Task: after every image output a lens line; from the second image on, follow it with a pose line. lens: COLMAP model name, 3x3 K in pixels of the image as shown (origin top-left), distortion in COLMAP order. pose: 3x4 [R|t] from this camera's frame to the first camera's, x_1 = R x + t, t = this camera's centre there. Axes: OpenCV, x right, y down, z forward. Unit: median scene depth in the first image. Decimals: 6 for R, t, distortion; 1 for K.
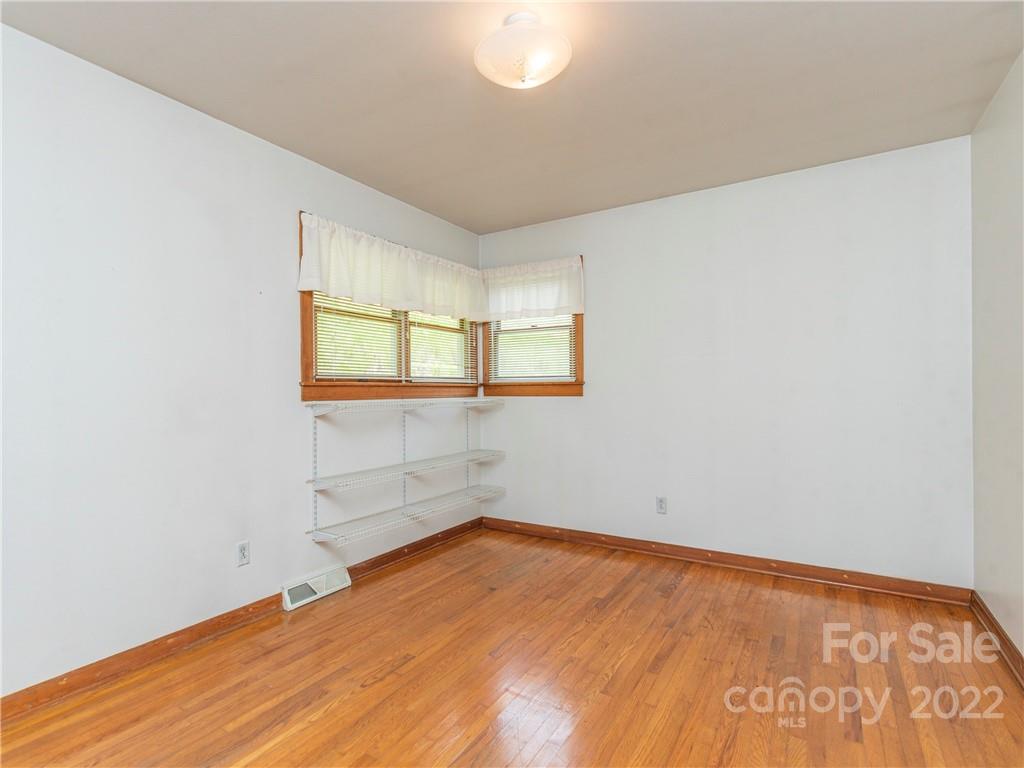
lens RADIAL K [[498.1, 0, 511.6], [0, 498.1, 381.3], [0, 0, 1]] dist [0.003602, -0.000470]
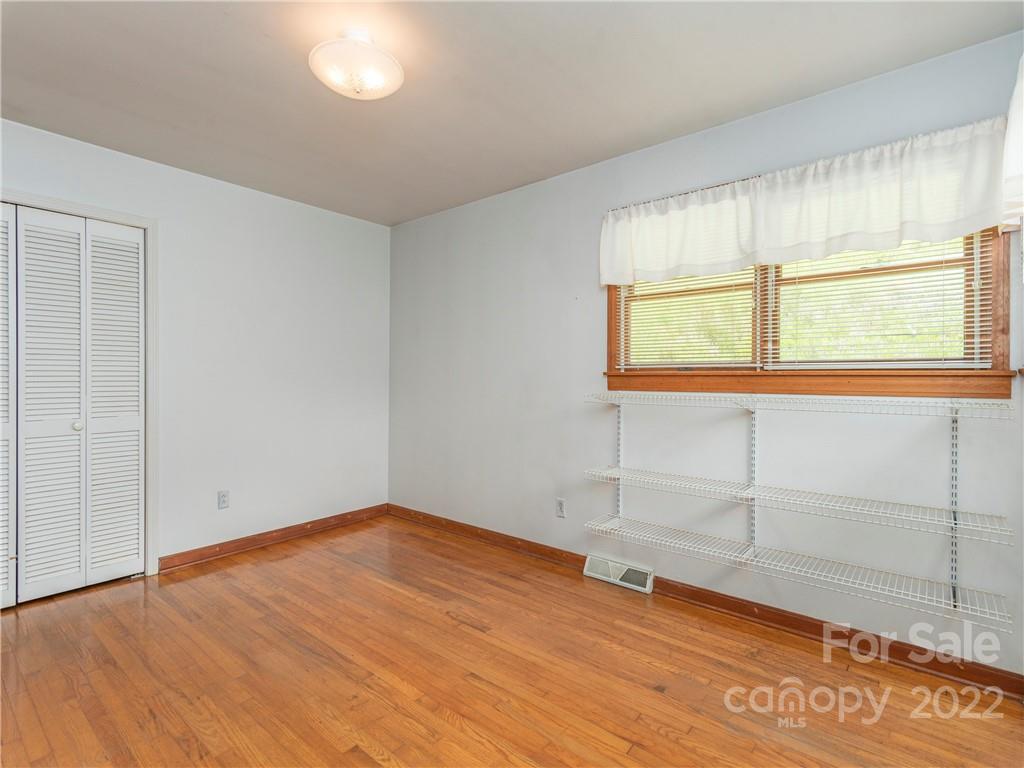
lens RADIAL K [[498.1, 0, 511.6], [0, 498.1, 381.3], [0, 0, 1]] dist [0.003602, -0.000470]
pose [[-0.137105, 0.008879, -0.990517, 0.618707], [0.011034, 0.999911, 0.007436, 0.010065], [0.990495, -0.009910, -0.137191, 0.891107]]
